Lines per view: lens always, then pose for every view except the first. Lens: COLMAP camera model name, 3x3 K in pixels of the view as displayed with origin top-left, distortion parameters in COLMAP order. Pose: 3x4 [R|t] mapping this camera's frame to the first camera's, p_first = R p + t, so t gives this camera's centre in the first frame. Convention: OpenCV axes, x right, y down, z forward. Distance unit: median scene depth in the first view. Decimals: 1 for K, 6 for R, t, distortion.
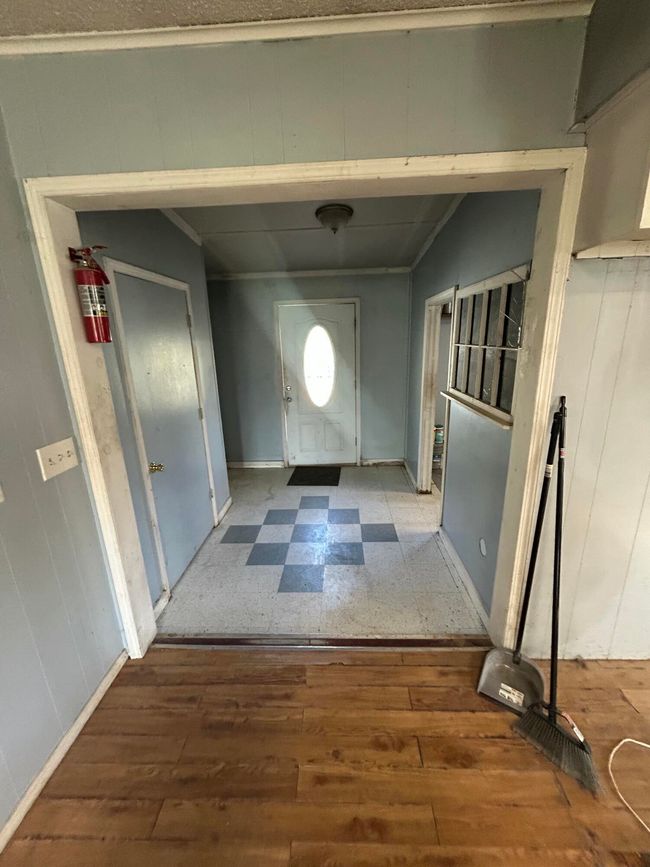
lens RADIAL K [[350.4, 0, 325.0], [0, 350.4, 433.5], [0, 0, 1]] dist [-0.000682, 0.000209]
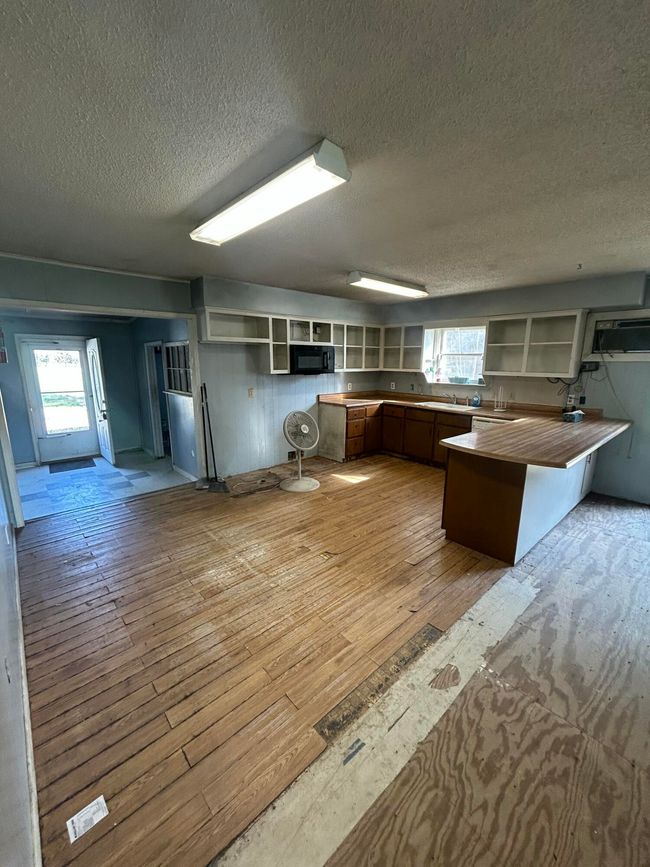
lens RADIAL K [[350.4, 0, 325.0], [0, 350.4, 433.5], [0, 0, 1]] dist [-0.000682, 0.000209]
pose [[0.710326, -0.115945, 0.694258, -0.674699], [0.169671, 0.985460, -0.009020, 0.464503], [-0.683117, 0.124202, 0.719670, -1.650710]]
